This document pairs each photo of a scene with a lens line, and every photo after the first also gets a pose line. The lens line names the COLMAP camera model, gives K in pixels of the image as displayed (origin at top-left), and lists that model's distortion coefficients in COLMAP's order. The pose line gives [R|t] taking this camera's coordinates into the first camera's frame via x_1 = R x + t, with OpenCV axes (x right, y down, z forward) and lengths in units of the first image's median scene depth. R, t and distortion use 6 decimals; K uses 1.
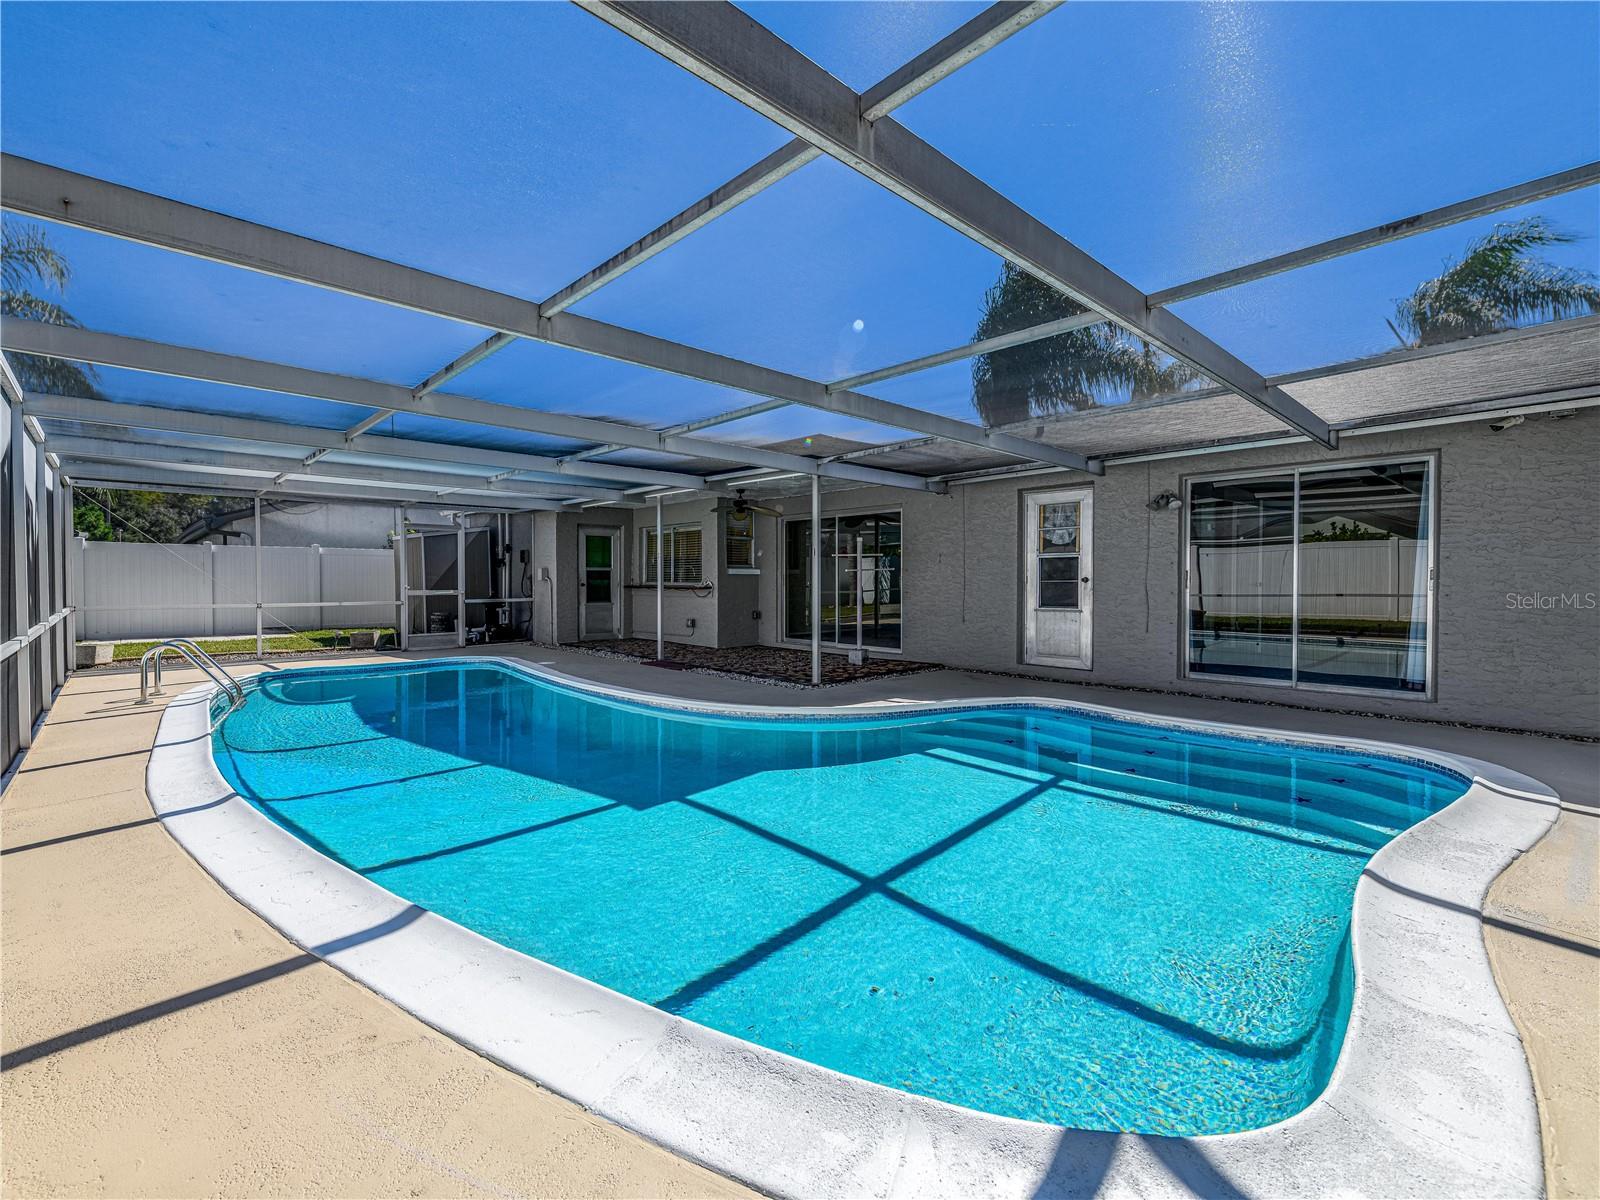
lens RADIAL K [[663.1, 0, 761.2], [0, 663.1, 582.5], [0, 0, 1]] dist [0.000997, -0.000012]
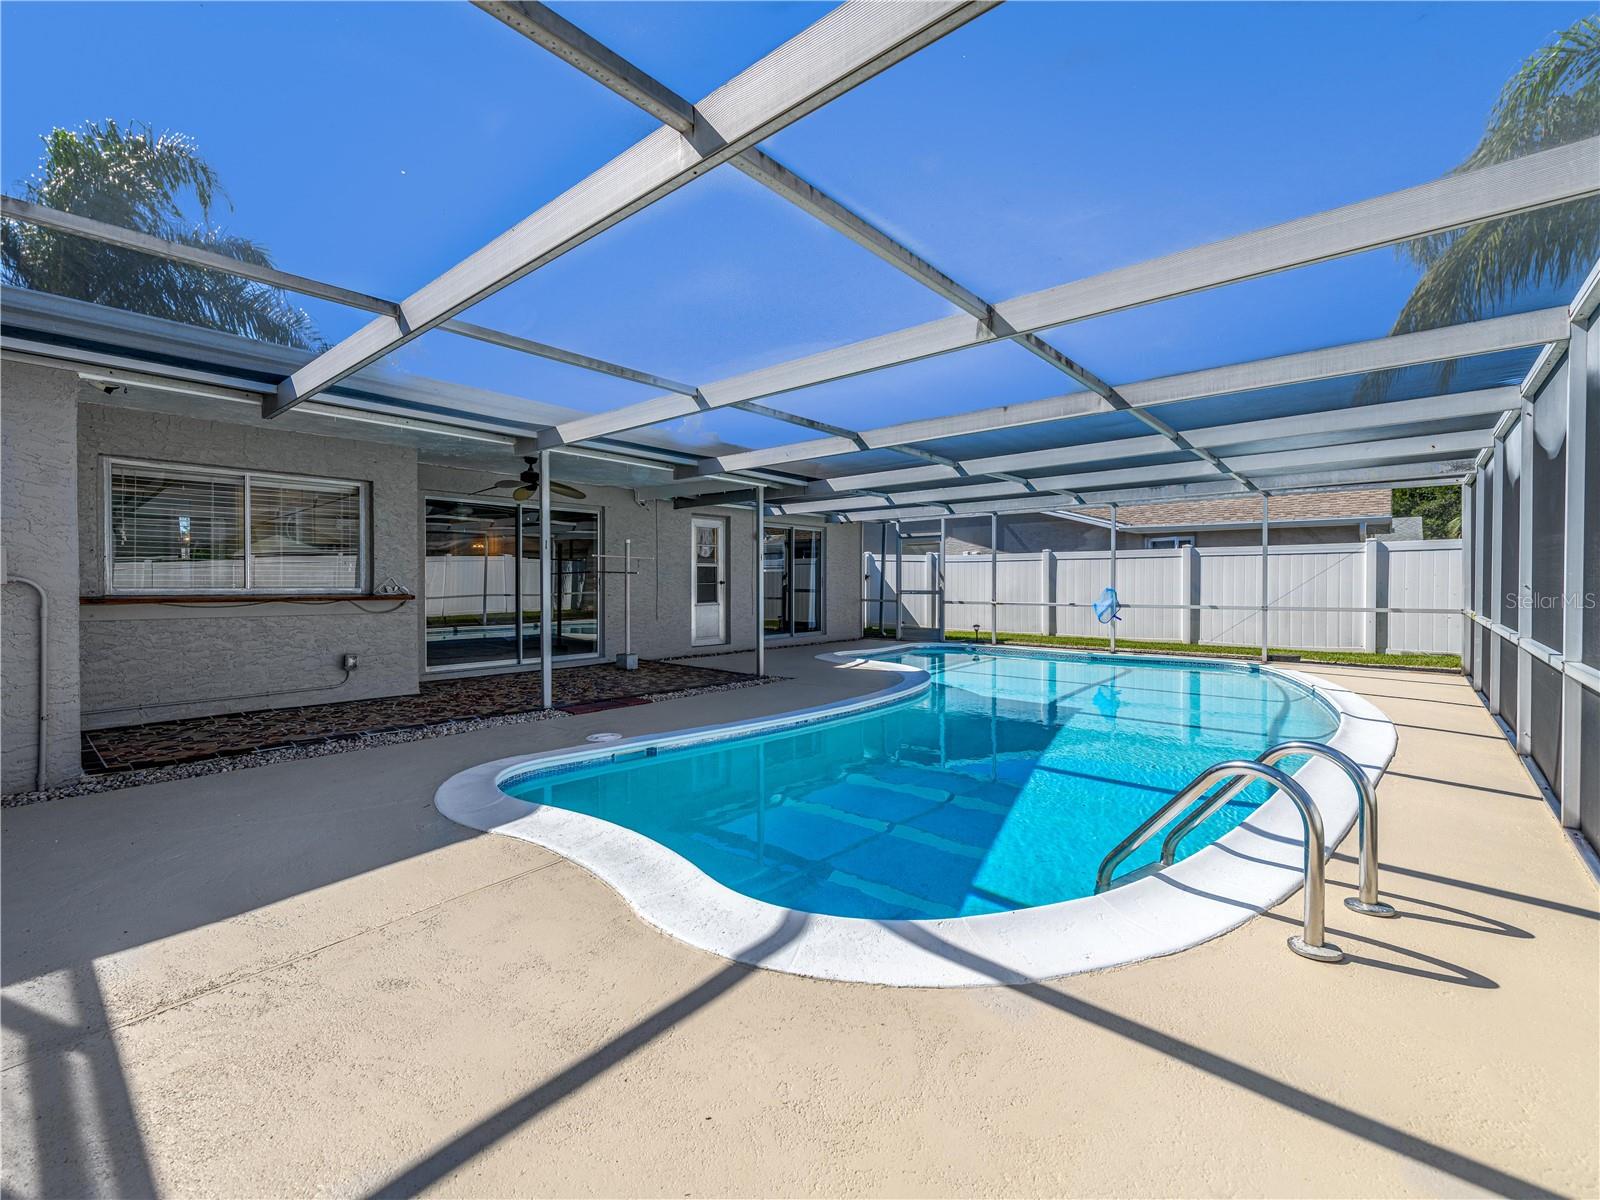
lens RADIAL K [[694.1, 0, 723.2], [0, 694.1, 592.6], [0, 0, 1]] dist [0.000266, -0.000275]
pose [[-0.069156, -0.012812, 0.997524, -0.803112], [0.007258, 0.999885, 0.013346, -0.001801], [-0.997579, 0.008163, -0.069055, 0.854932]]
